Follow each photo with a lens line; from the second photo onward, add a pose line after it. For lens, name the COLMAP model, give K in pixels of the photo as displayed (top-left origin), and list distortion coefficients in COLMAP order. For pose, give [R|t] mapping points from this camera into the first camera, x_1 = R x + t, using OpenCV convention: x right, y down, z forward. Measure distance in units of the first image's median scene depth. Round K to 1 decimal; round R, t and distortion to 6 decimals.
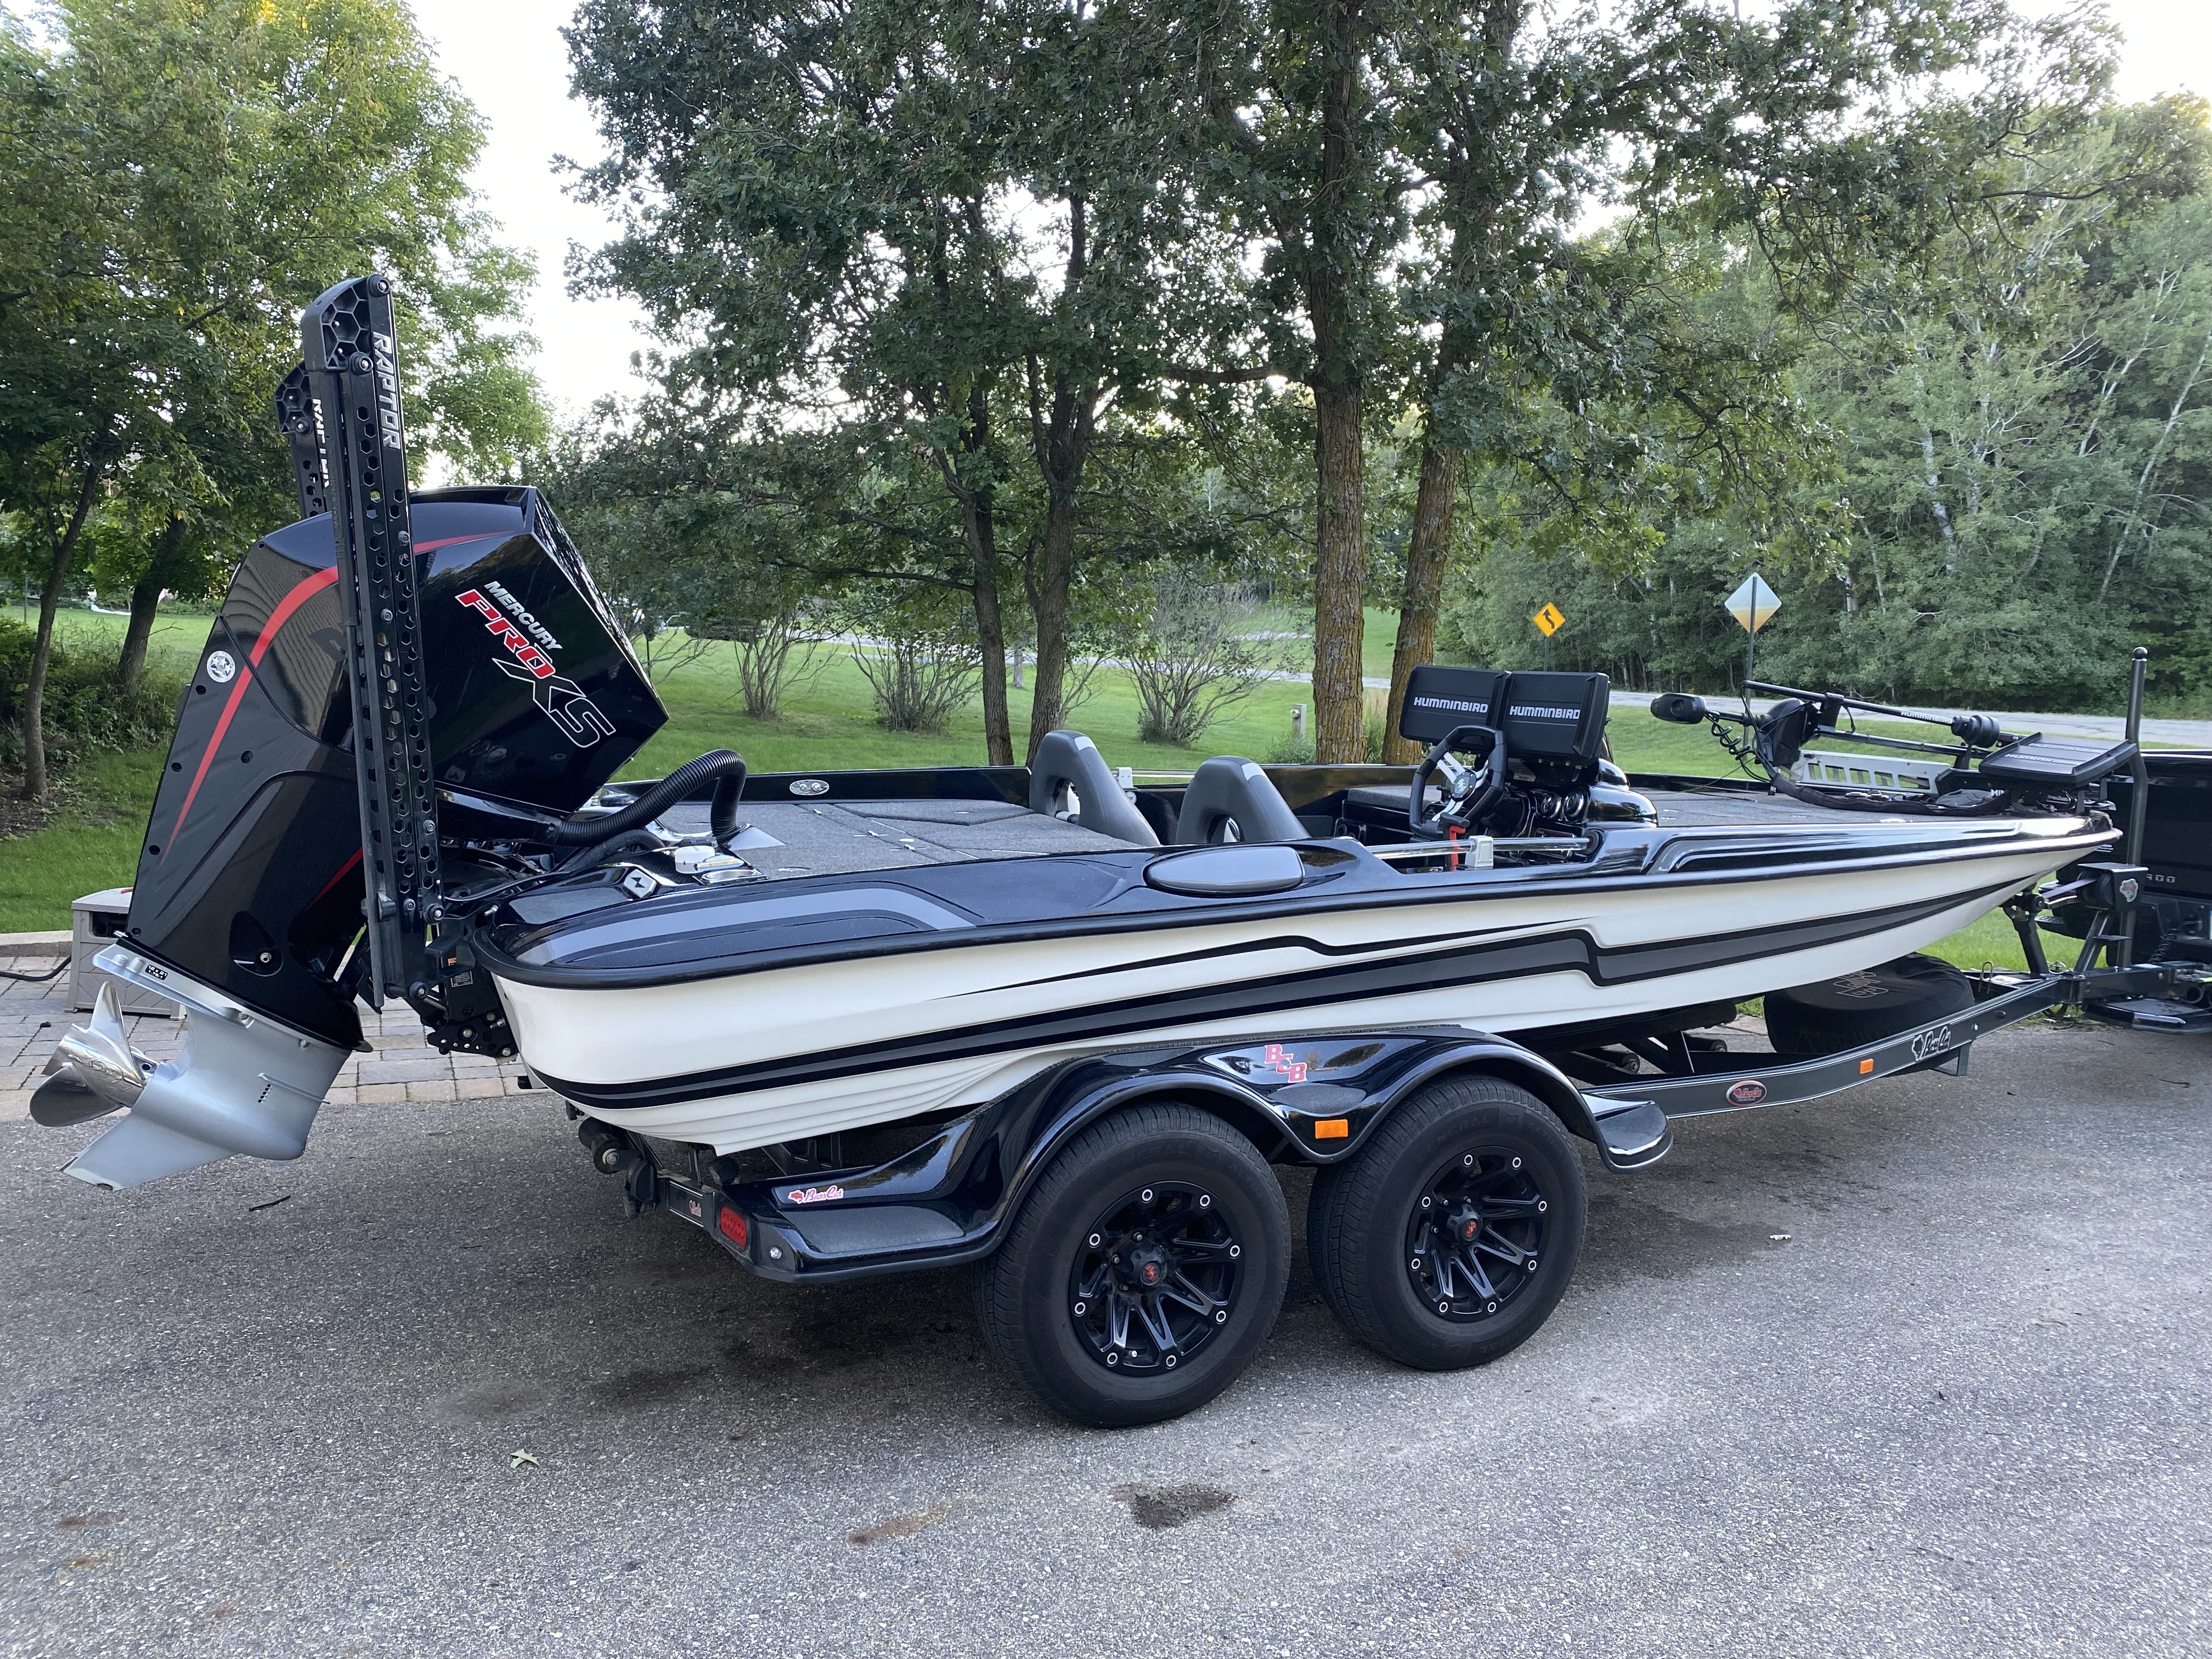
lens RADIAL K [[1686.0, 0, 1108.4], [0, 1686.0, 824.6], [0, 0, 1]] dist [0.005018, -0.002926]
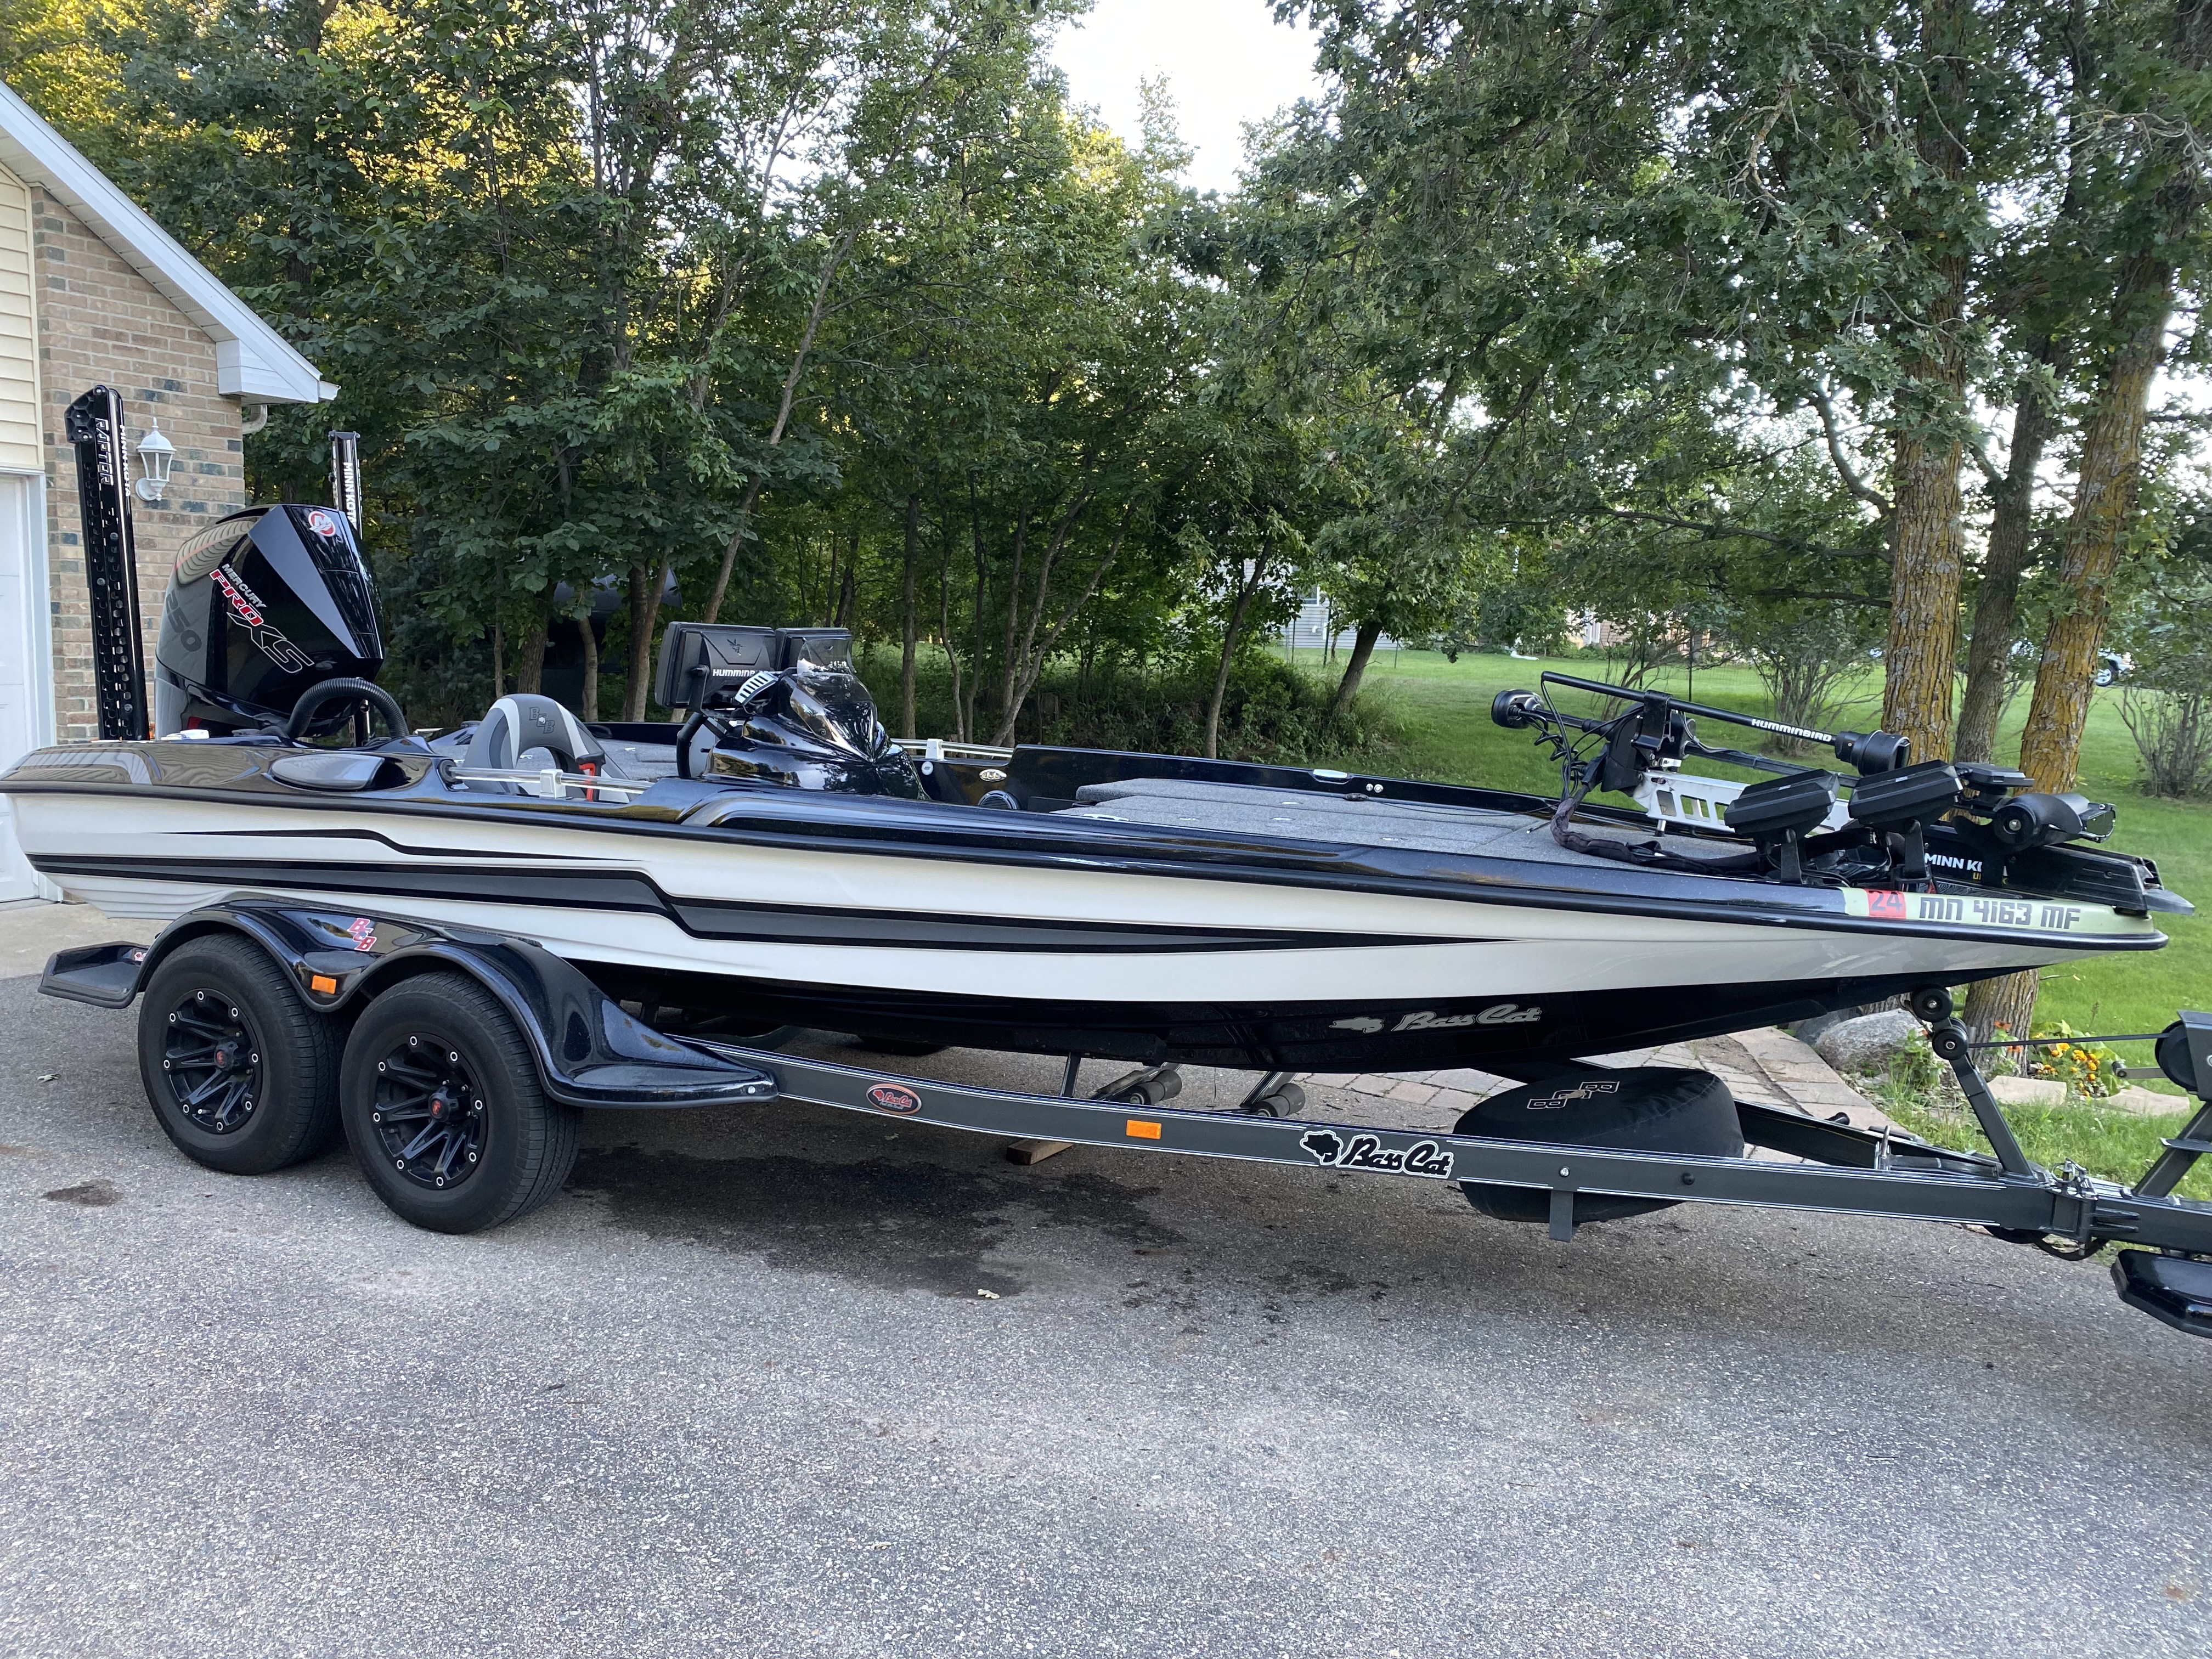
lens RADIAL K [[1679.0, 0, 1106.0], [0, 1679.0, 829.5], [0, 0, 1]] dist [0.028436, -0.036434]
pose [[0.624829, 0.084930, -0.776129, 0.798734], [-0.108150, 0.993898, 0.021693, -0.010392], [0.773235, 0.070384, 0.630201, 0.366524]]
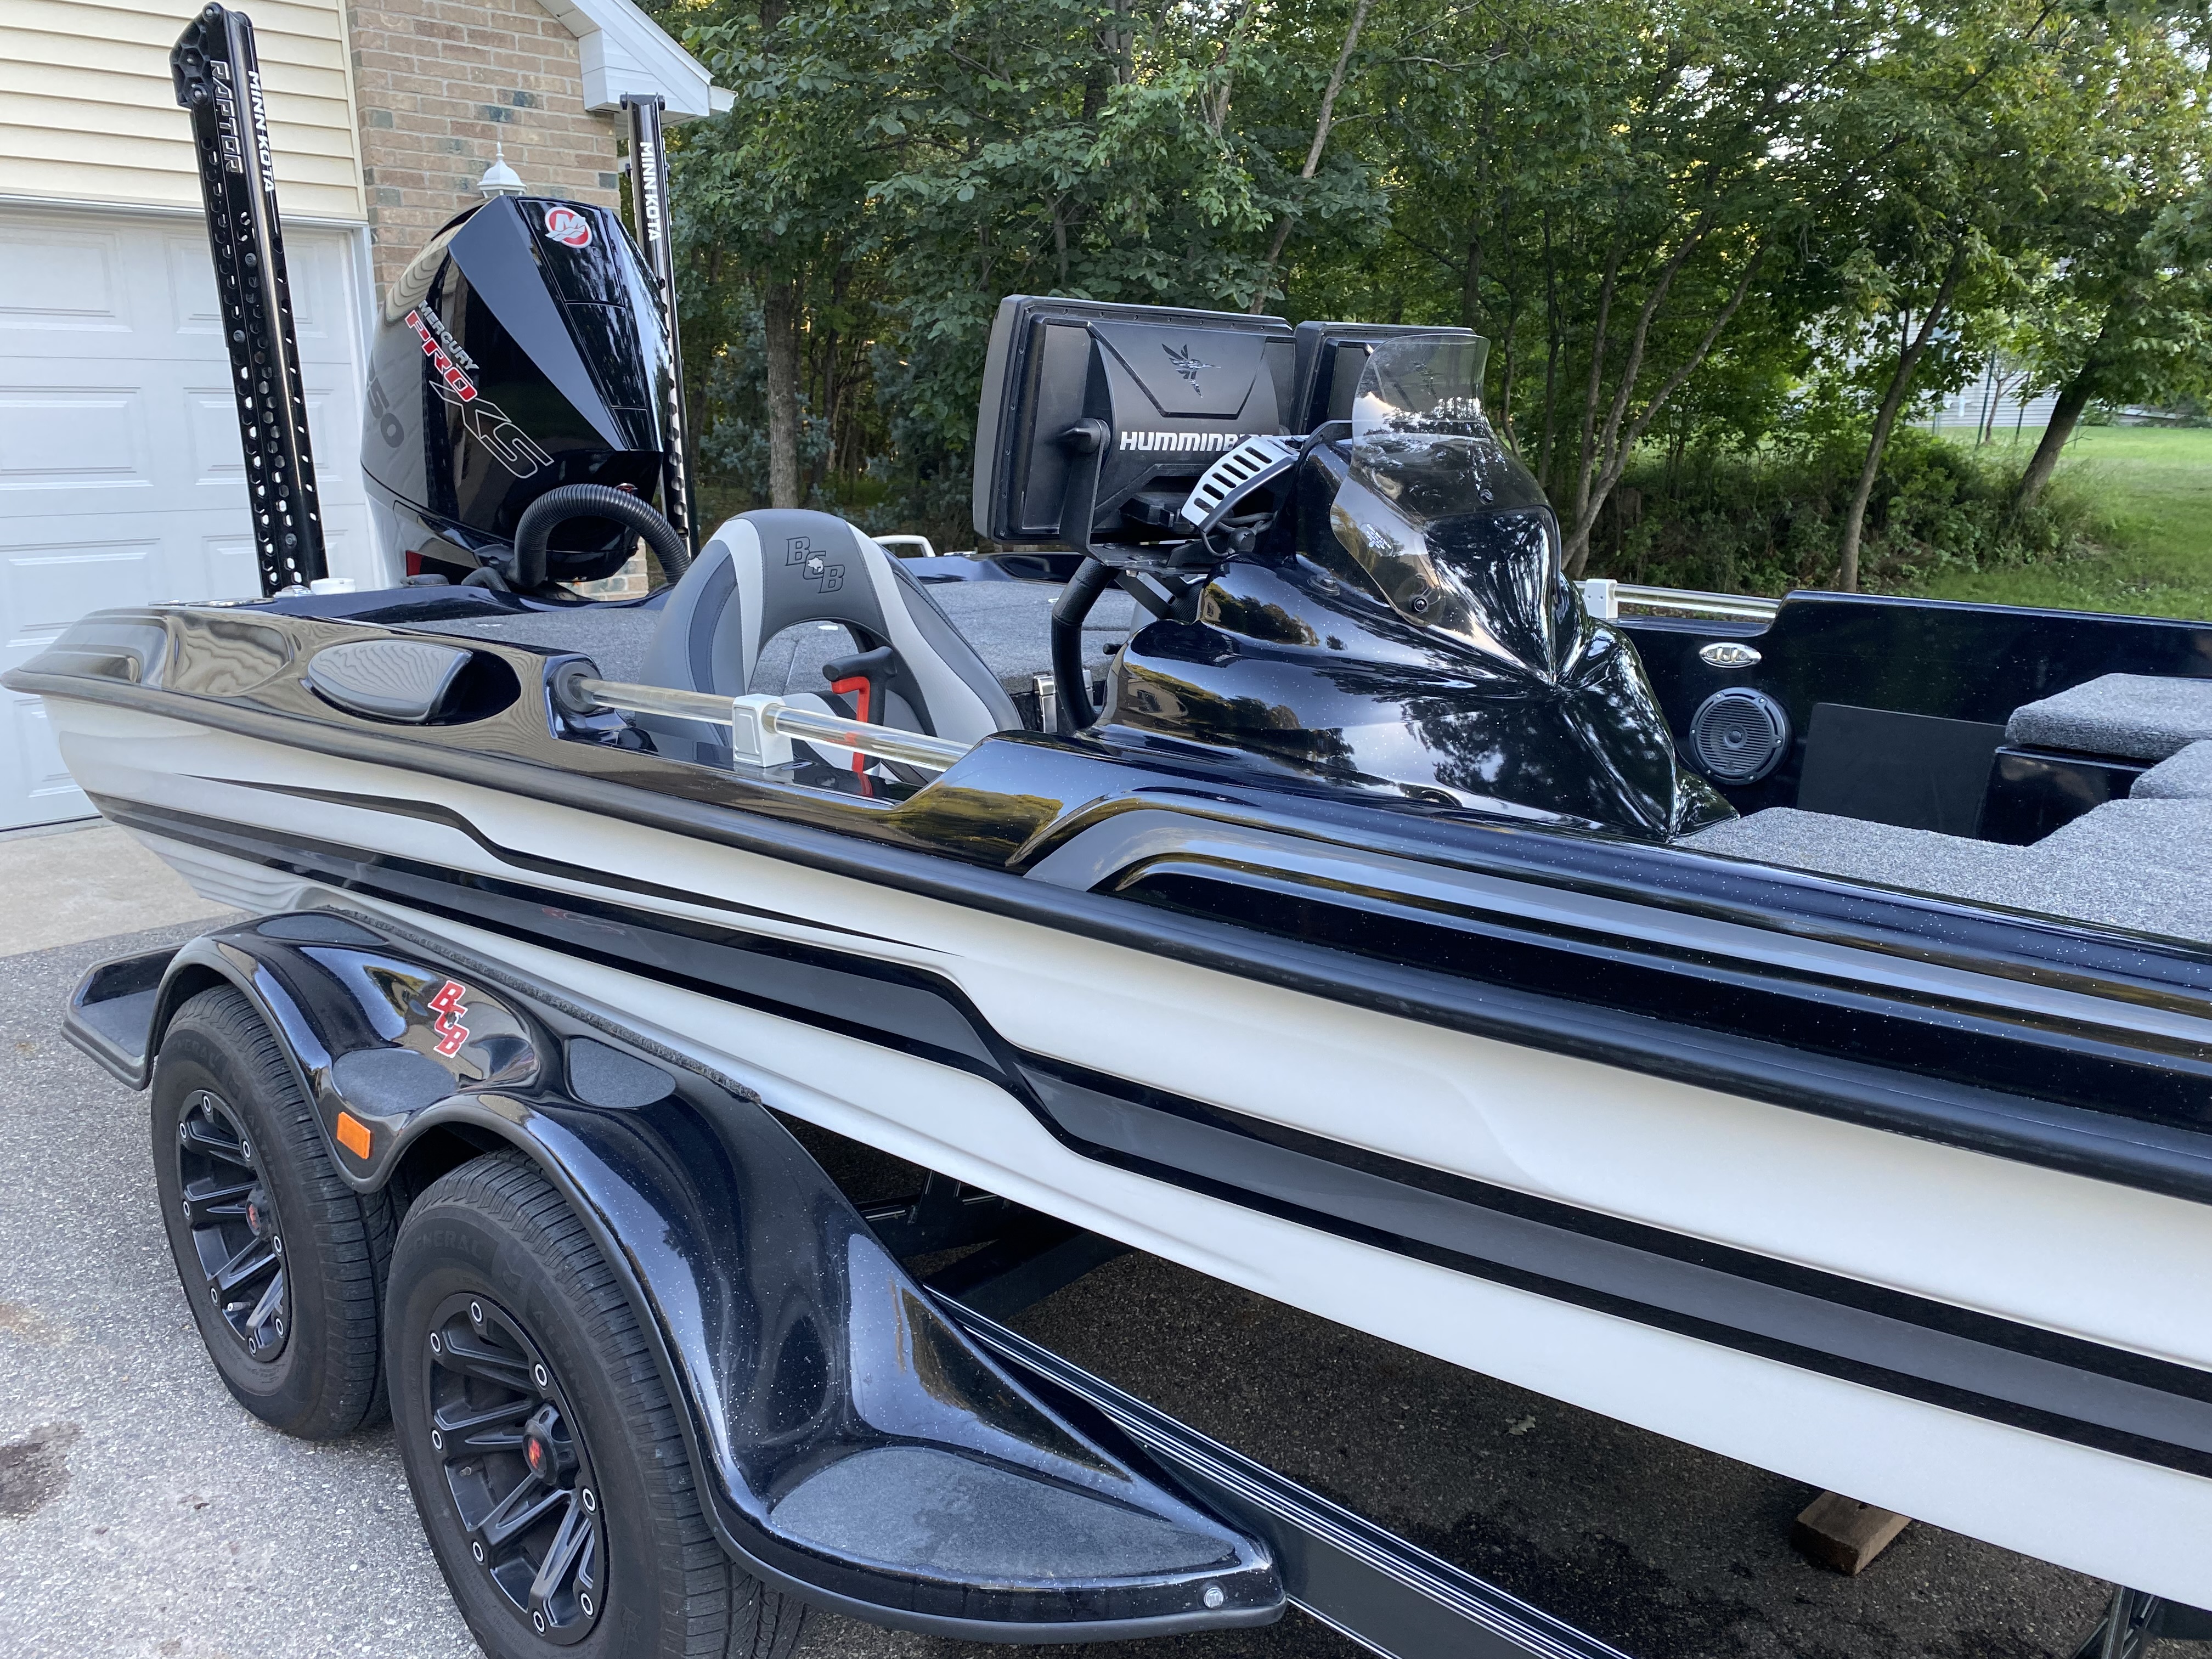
lens RADIAL K [[1676.3, 0, 1115.2], [0, 1676.3, 824.1], [0, 0, 1]] dist [0.037274, -0.061465]
pose [[0.363041, 0.190478, -0.912096, 0.414296], [-0.100996, 0.981159, 0.164701, -0.026366], [0.926284, 0.032325, 0.375438, 0.569176]]
